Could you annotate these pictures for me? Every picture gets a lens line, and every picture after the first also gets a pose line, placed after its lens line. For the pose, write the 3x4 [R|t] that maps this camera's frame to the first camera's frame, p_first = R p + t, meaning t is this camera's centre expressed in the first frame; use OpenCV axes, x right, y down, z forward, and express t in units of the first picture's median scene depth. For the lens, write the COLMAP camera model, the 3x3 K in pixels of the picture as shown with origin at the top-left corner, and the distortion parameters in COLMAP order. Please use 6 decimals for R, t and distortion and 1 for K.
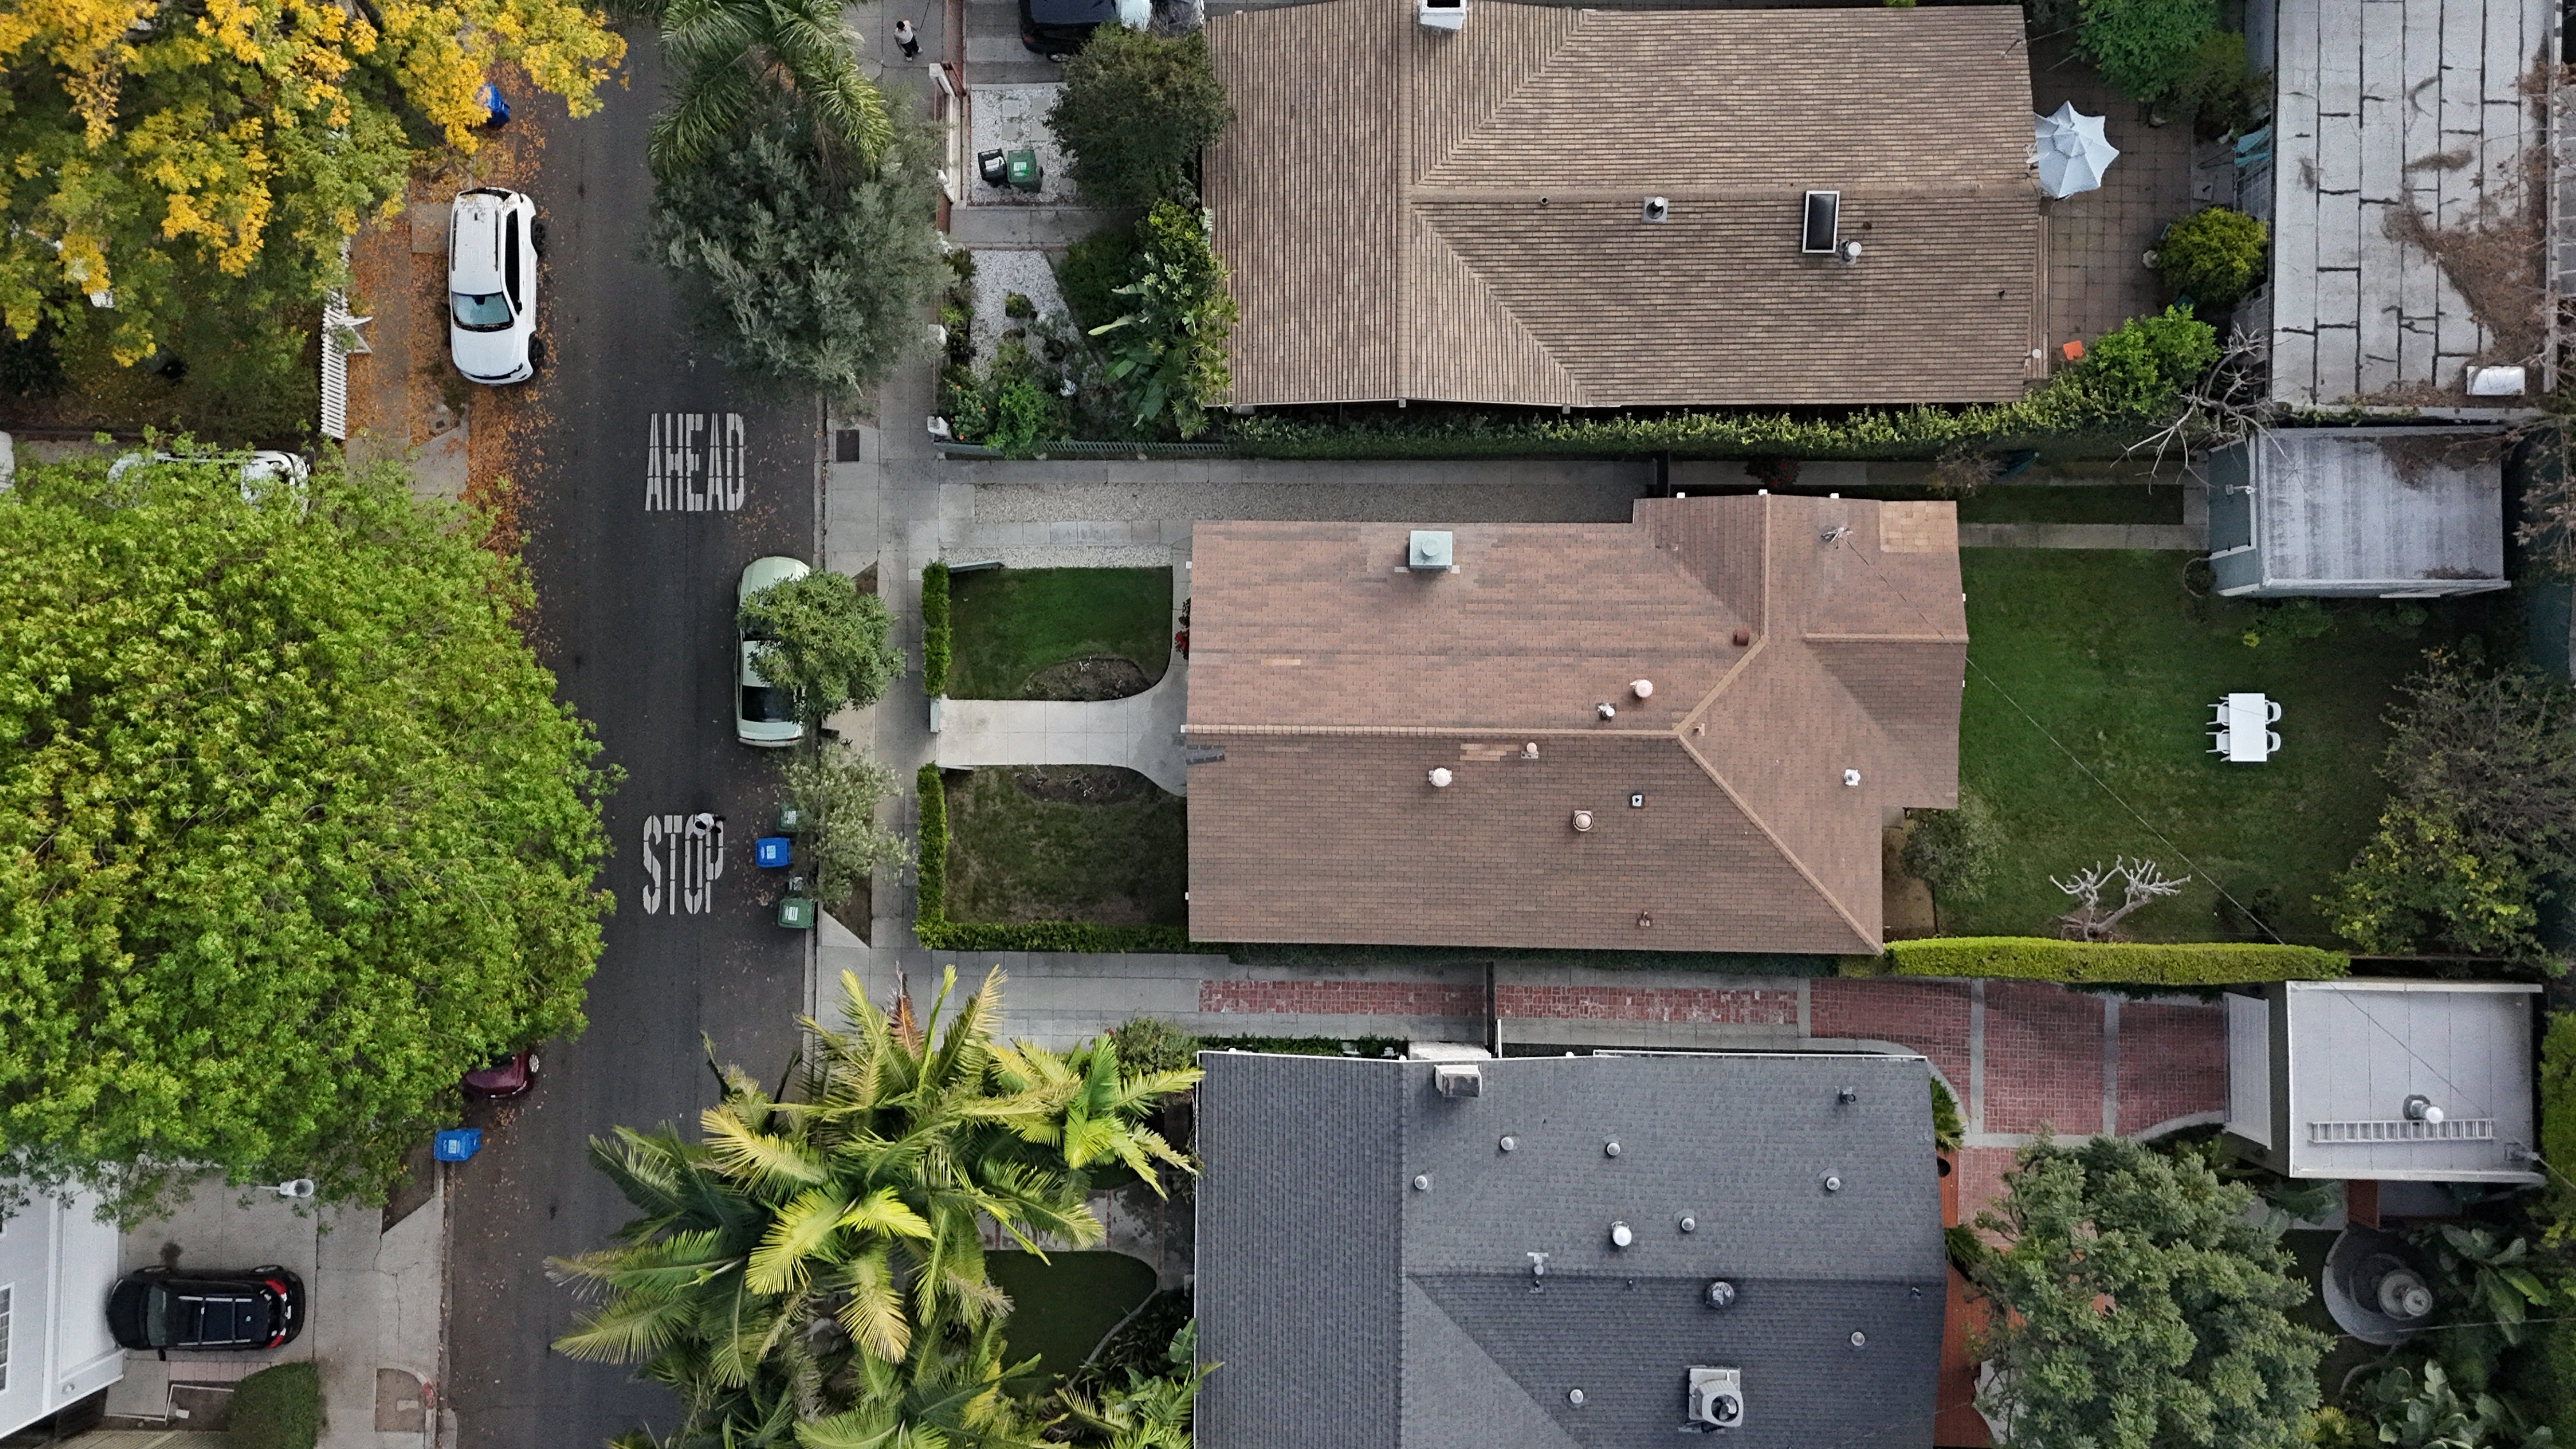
lens RADIAL K [[1866.8, 0, 1284.1], [0, 1866.8, 728.8], [0, 0, 1]] dist [0.070181, -0.066297]
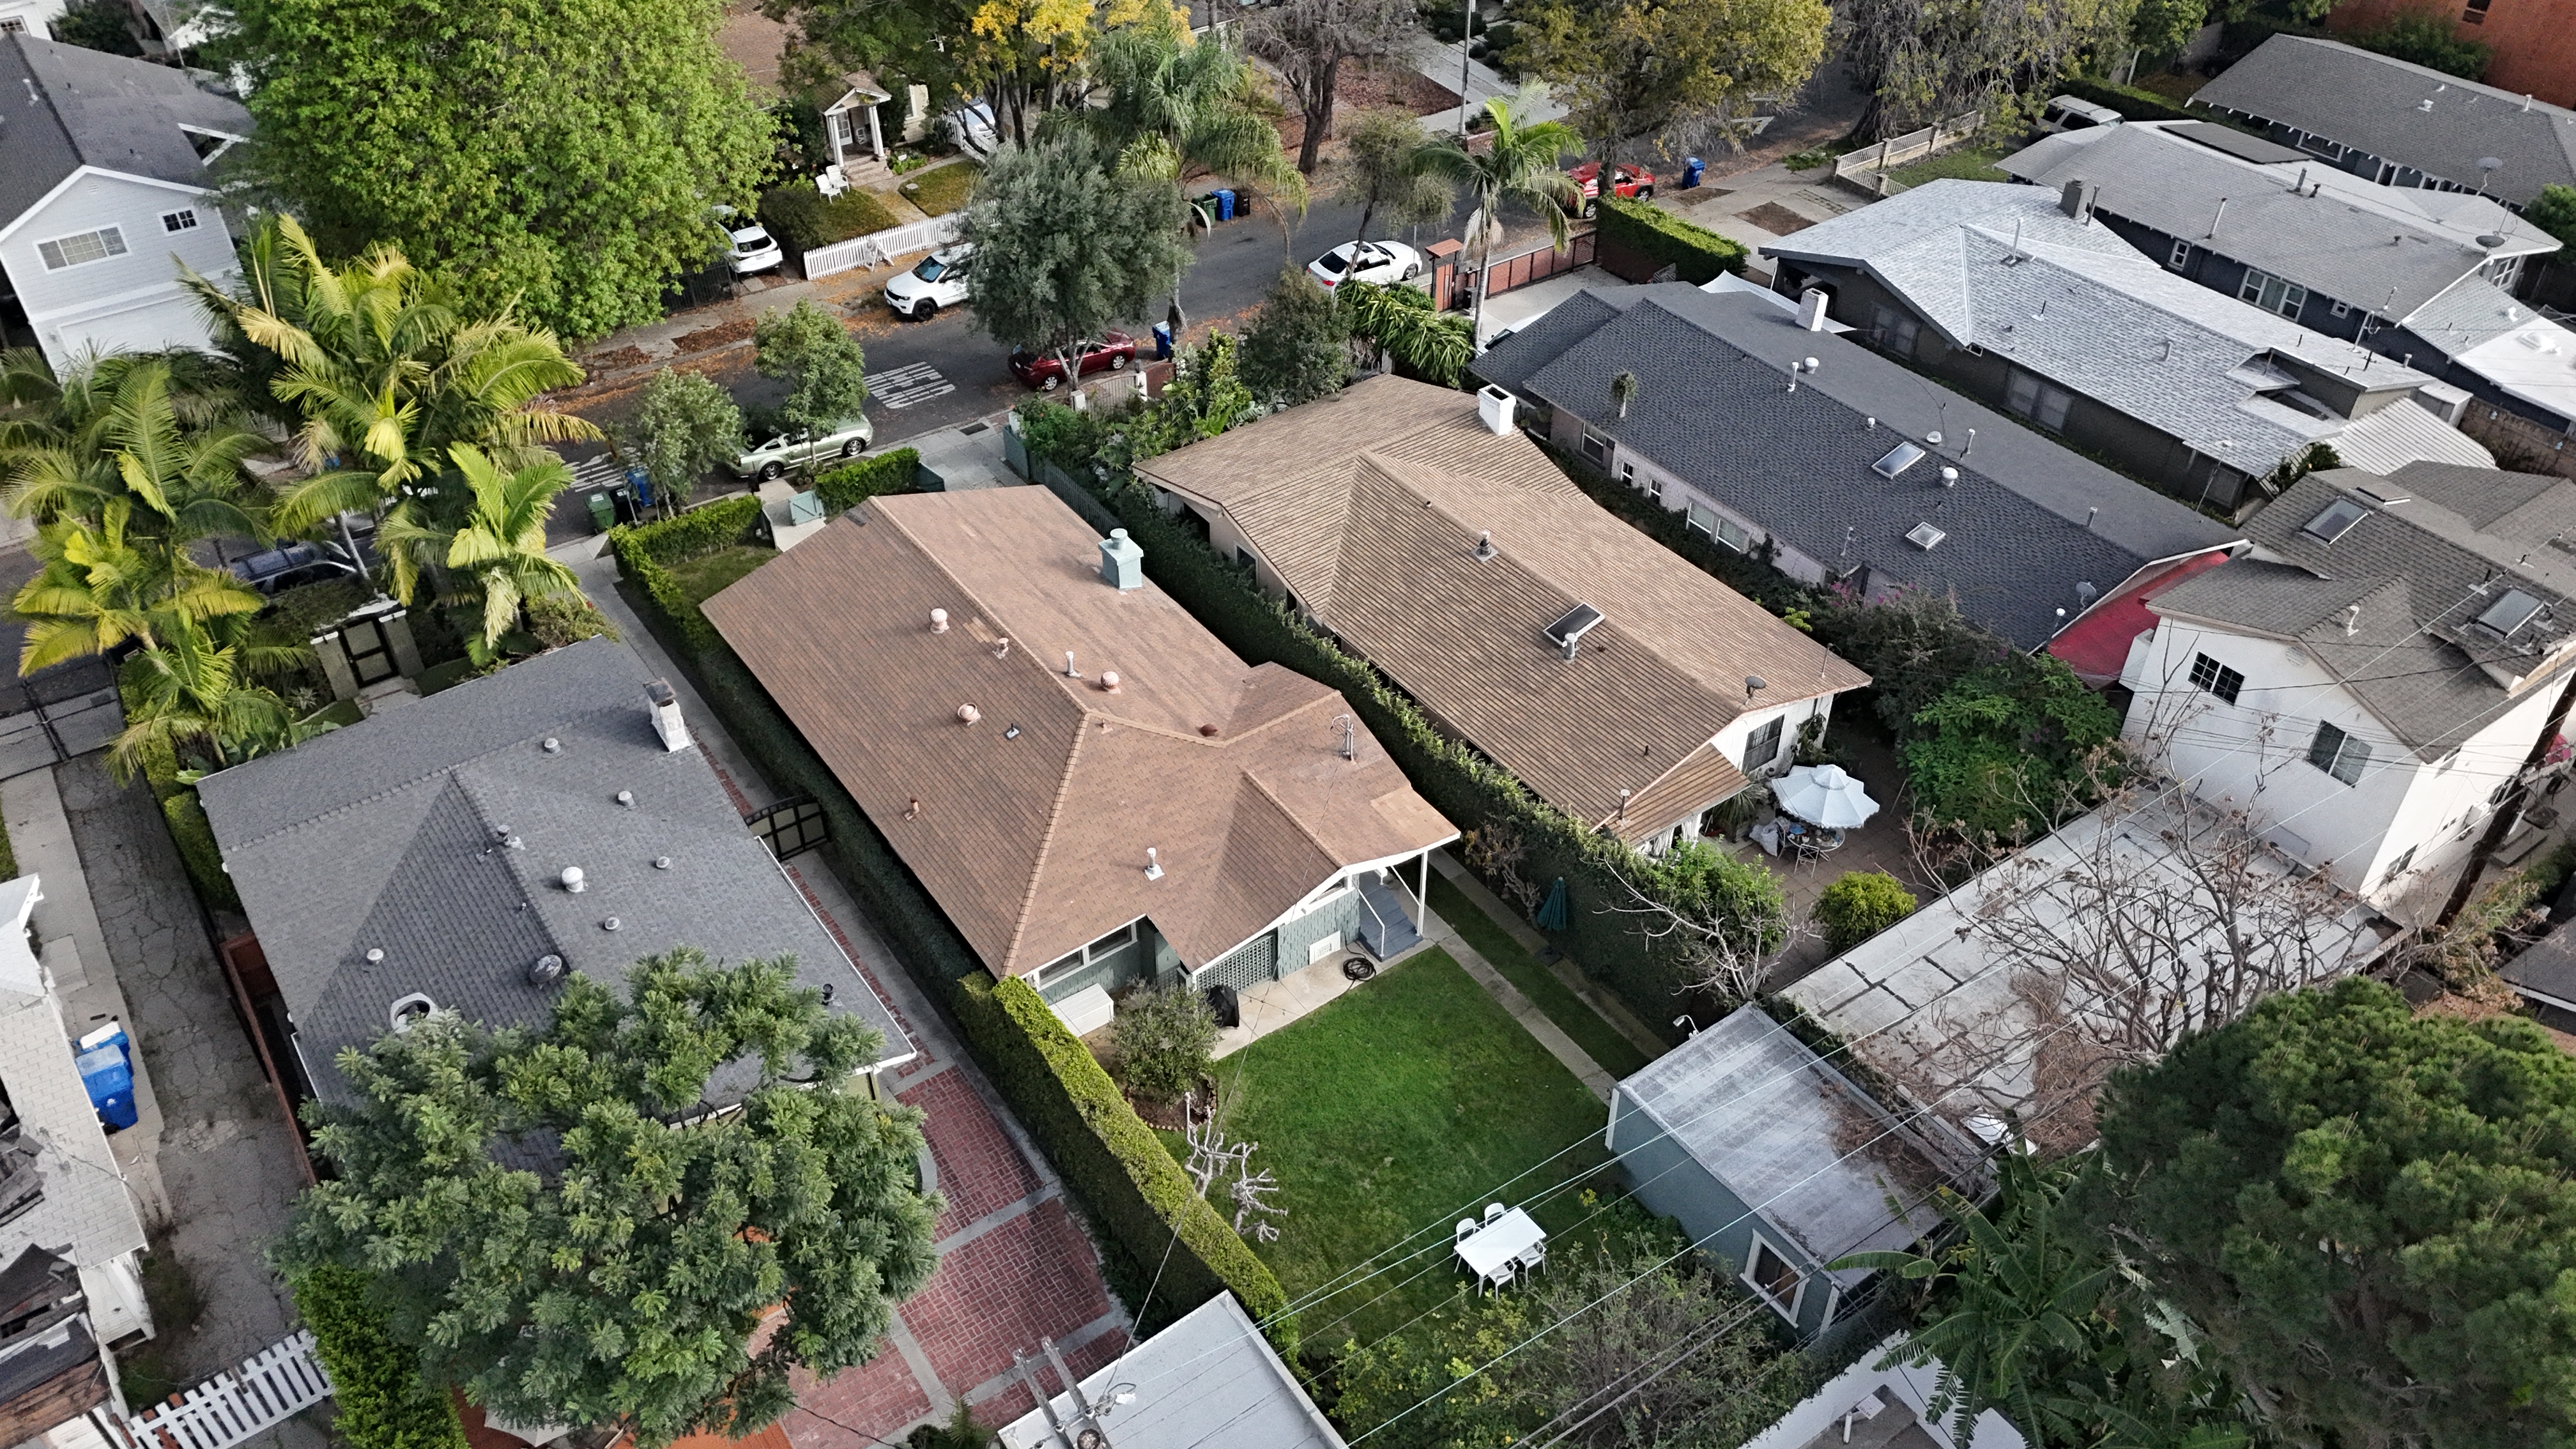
lens RADIAL K [[1866.8, 0, 1284.1], [0, 1866.8, 728.8], [0, 0, 1]] dist [0.070181, -0.066297]
pose [[0.588270, 0.535465, -0.605983, 0.846112], [-0.808664, 0.388444, -0.441785, 0.348865], [-0.001170, 0.749926, 0.661521, 0.336551]]
